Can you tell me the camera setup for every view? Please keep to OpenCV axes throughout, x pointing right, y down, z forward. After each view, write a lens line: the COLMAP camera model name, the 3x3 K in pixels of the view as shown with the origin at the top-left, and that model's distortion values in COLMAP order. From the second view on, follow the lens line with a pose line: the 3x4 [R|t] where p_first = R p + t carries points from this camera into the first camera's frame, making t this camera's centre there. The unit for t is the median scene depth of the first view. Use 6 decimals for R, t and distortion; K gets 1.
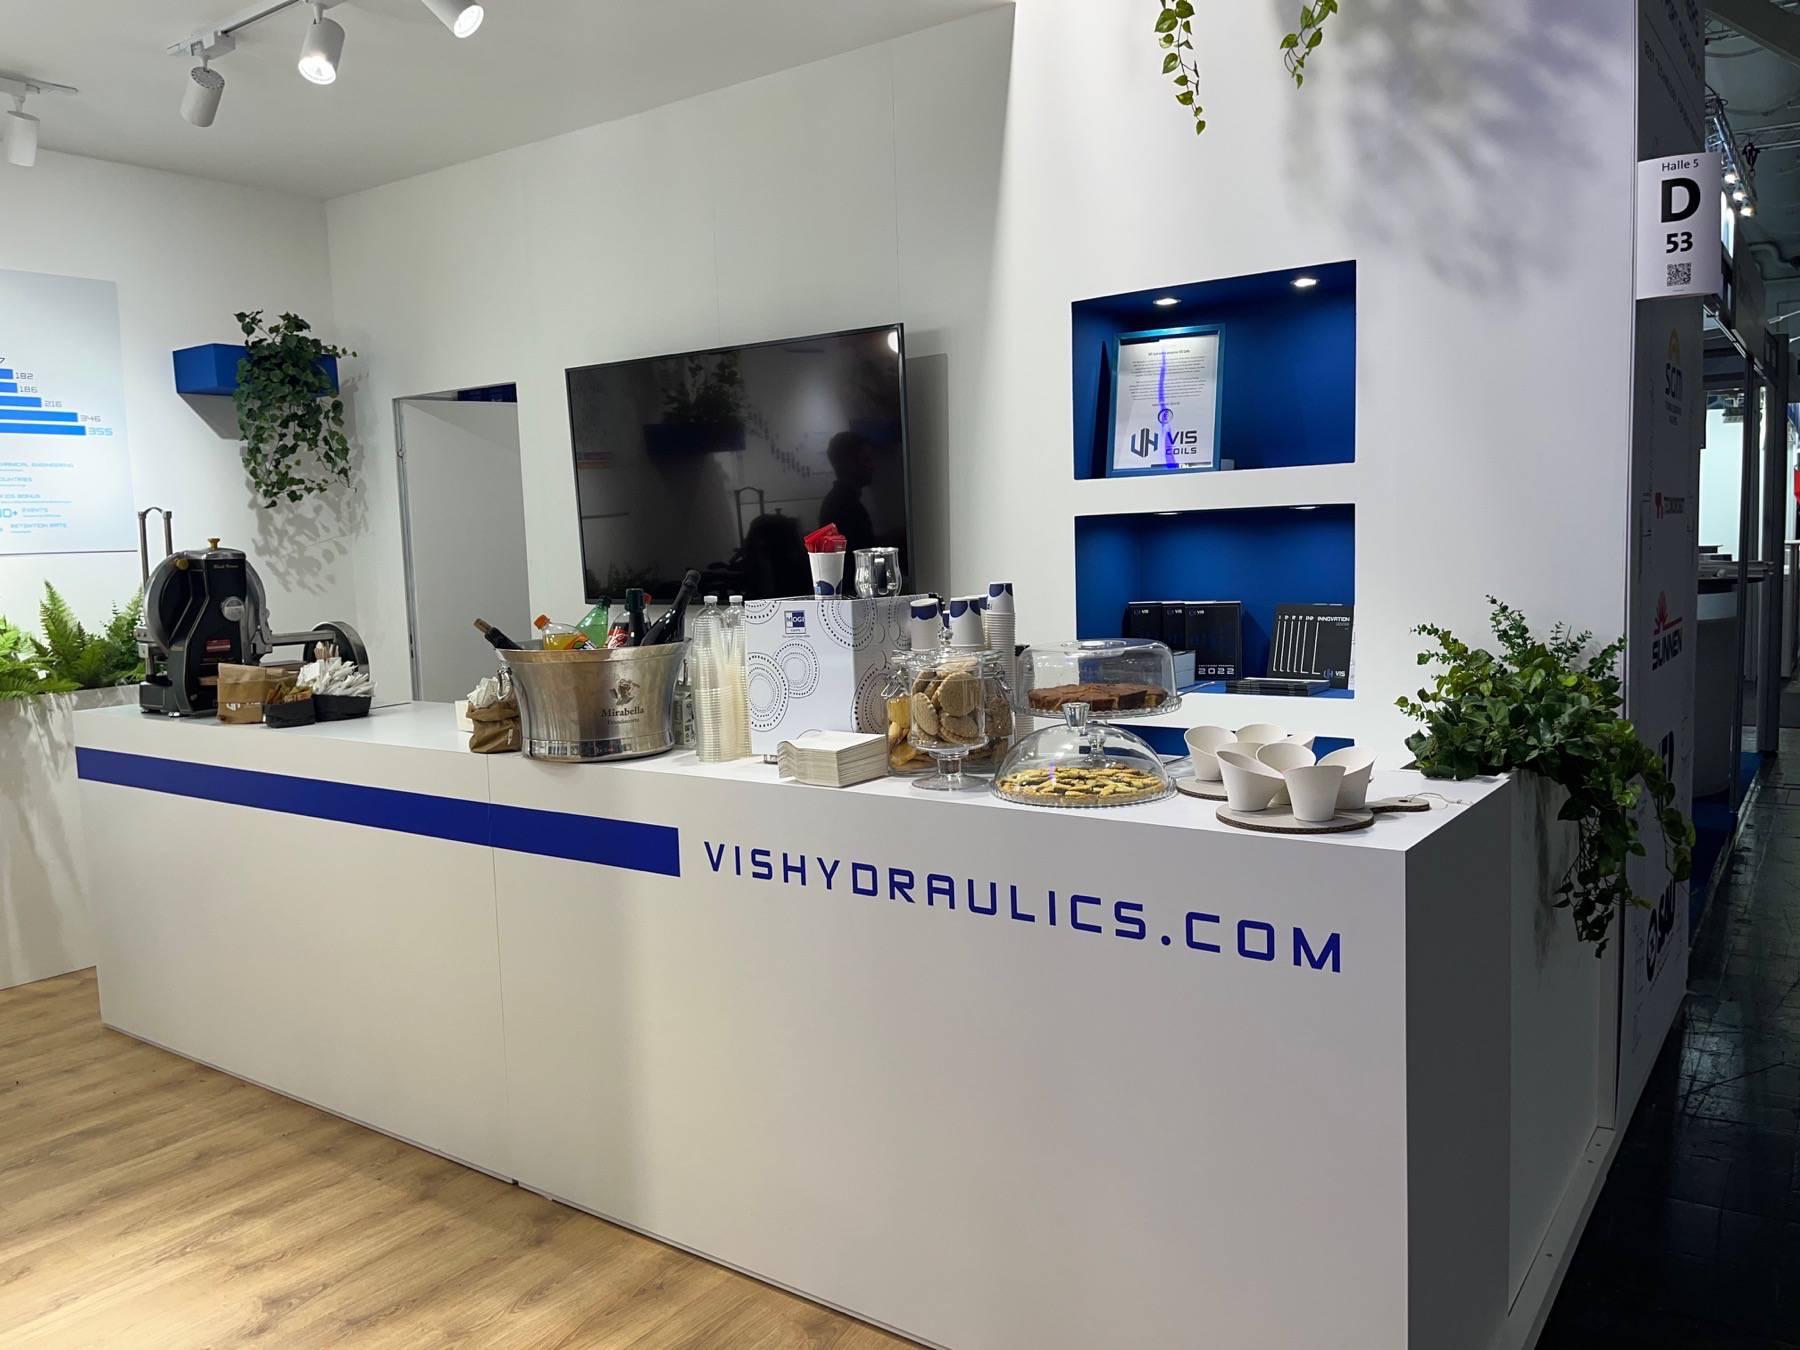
lens RADIAL K [[1345.1, 0, 930.5], [0, 1345.1, 672.8], [0, 0, 1]] dist [0.062544, -0.091487]
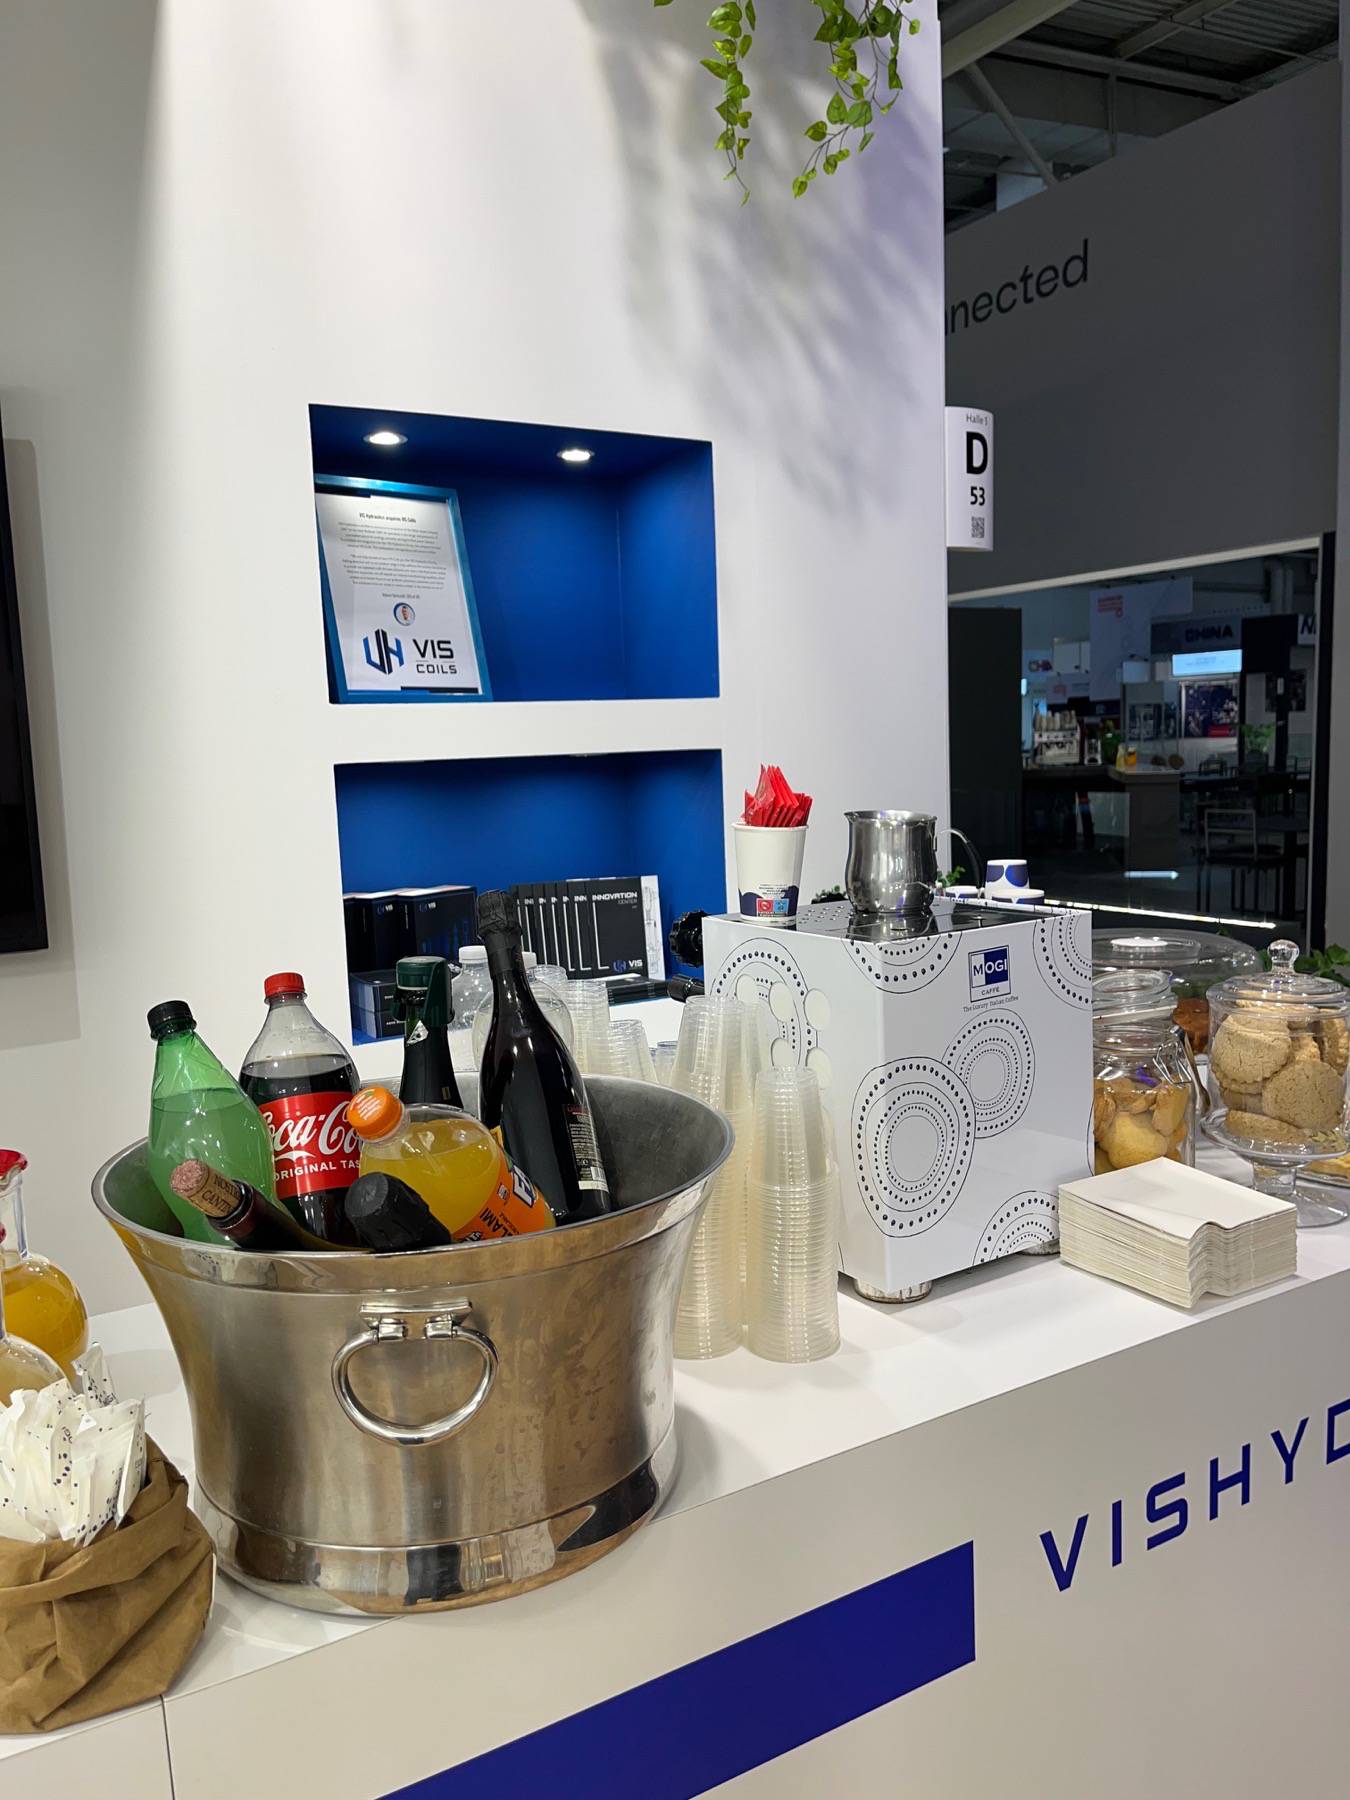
lens RADIAL K [[1345.1, 0, 682.3], [0, 1345.1, 909.3], [0, 0, 1]] dist [0.062544, -0.091487]
pose [[0.414178, -0.093233, 0.905408, -0.545322], [0.114830, 0.992144, 0.049636, -0.091887], [-0.902923, 0.083410, 0.421631, 0.874704]]
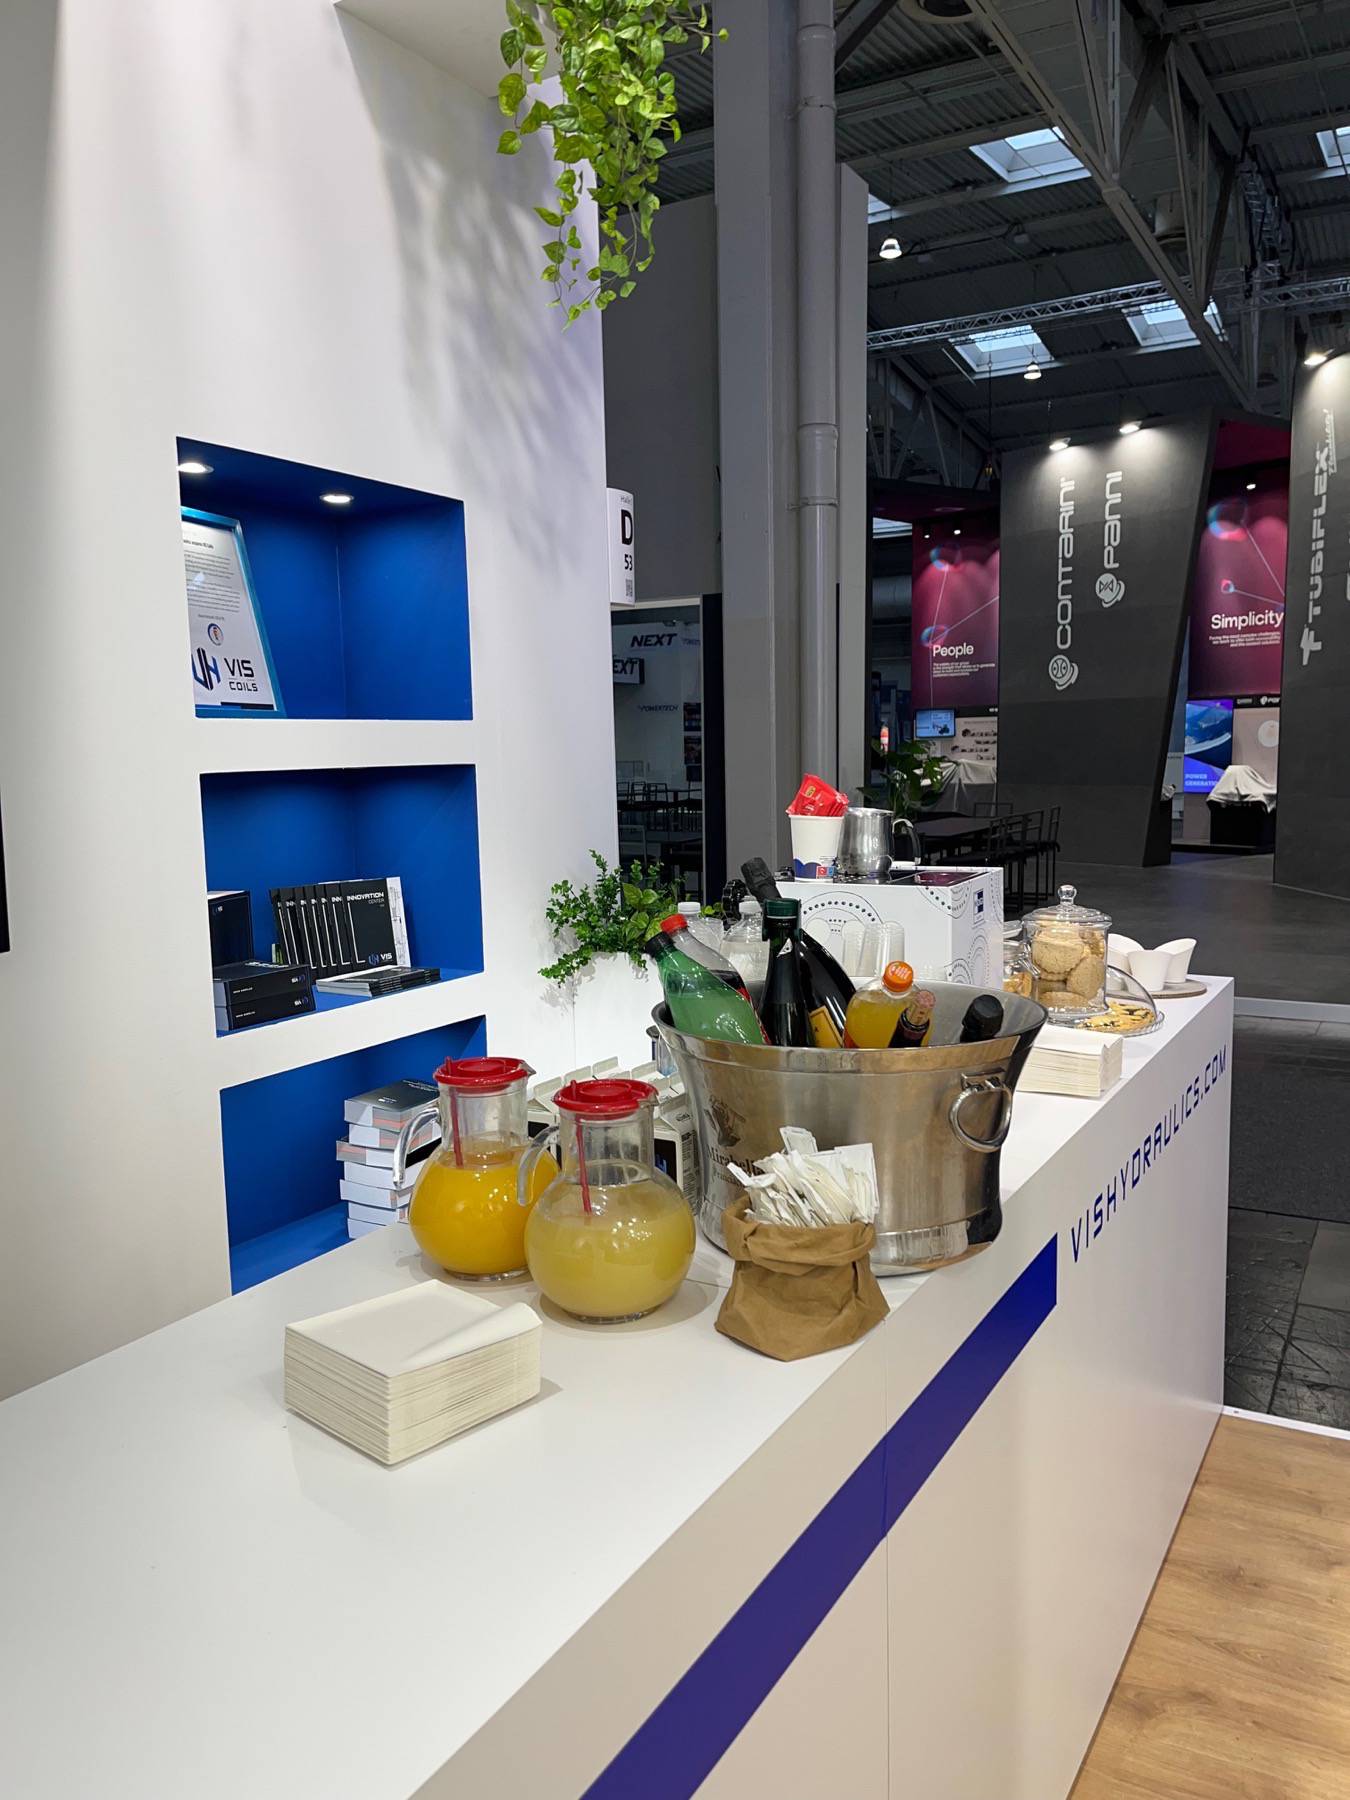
lens RADIAL K [[1345.1, 0, 682.3], [0, 1345.1, 909.3], [0, 0, 1]] dist [0.062544, -0.091487]
pose [[-0.075788, -0.086635, 0.993353, -0.798283], [0.123803, 0.987692, 0.095587, -0.123112], [-0.989408, 0.130224, -0.064130, 1.178655]]
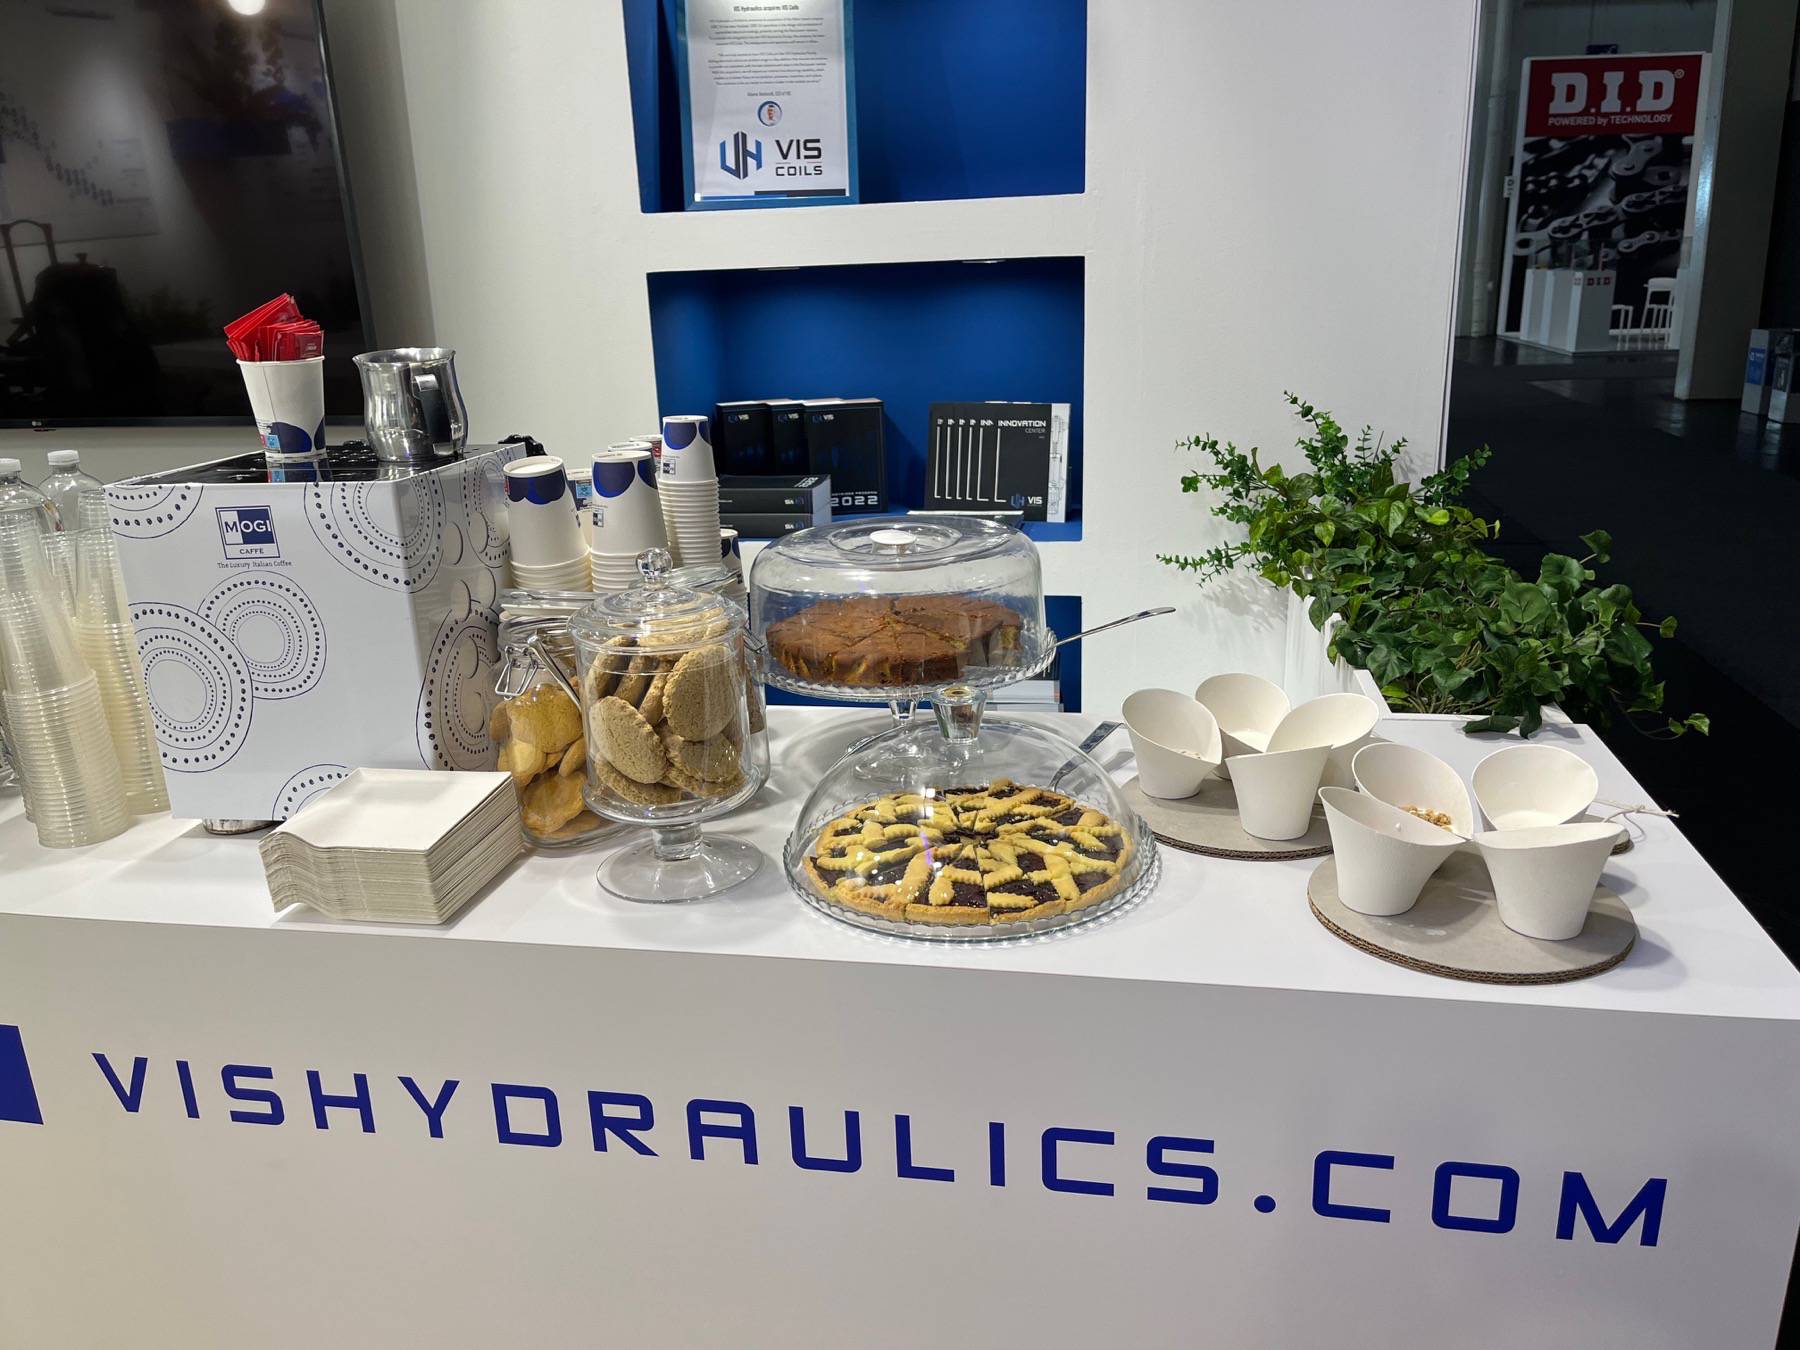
lens RADIAL K [[1341.3, 0, 904.5], [0, 1341.3, 680.6], [0, 0, 1]] dist [0.072113, -0.089573]
pose [[0.909576, -0.121092, 0.397501, -0.085289], [0.046579, 0.980281, 0.192043, -0.063618], [-0.412918, -0.156163, 0.897280, 0.493677]]
